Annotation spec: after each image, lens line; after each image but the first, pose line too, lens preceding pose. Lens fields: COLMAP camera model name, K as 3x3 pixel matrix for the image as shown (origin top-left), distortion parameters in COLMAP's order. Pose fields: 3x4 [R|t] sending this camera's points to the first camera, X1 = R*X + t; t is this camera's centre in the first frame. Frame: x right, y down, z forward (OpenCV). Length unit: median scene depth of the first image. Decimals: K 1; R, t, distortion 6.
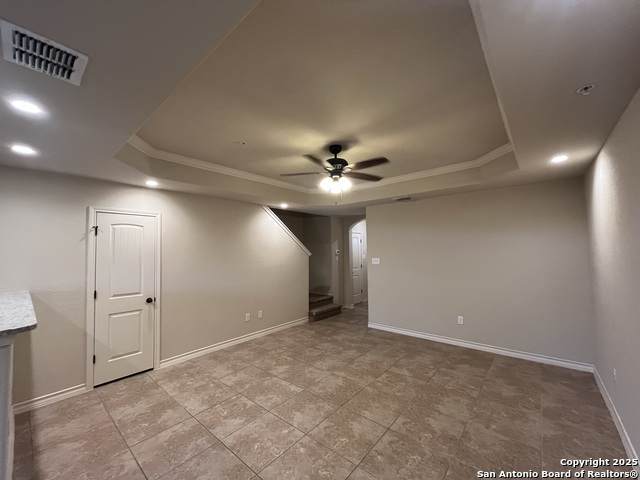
lens RADIAL K [[257.0, 0, 320.5], [0, 257.0, 237.1], [0, 0, 1]] dist [-0.002302, 0.000213]
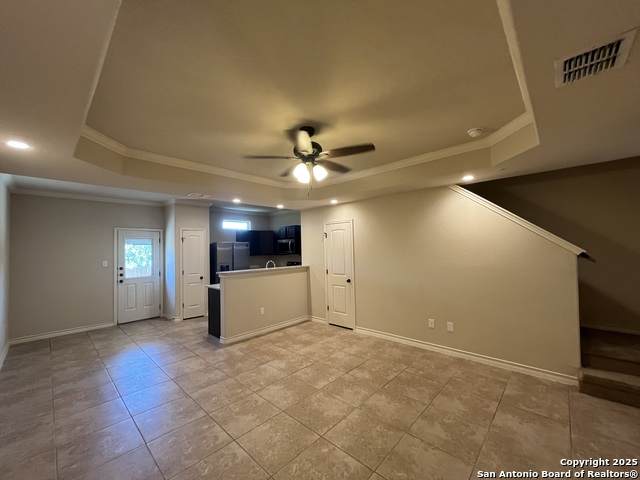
lens RADIAL K [[257.0, 0, 320.3], [0, 257.0, 243.0], [0, 0, 1]] dist [-0.002302, 0.000213]
pose [[-0.048896, -0.010721, -0.998746, 0.799722], [0.072816, 0.997243, -0.014270, 0.044048], [0.996146, -0.073422, -0.047981, 0.948275]]
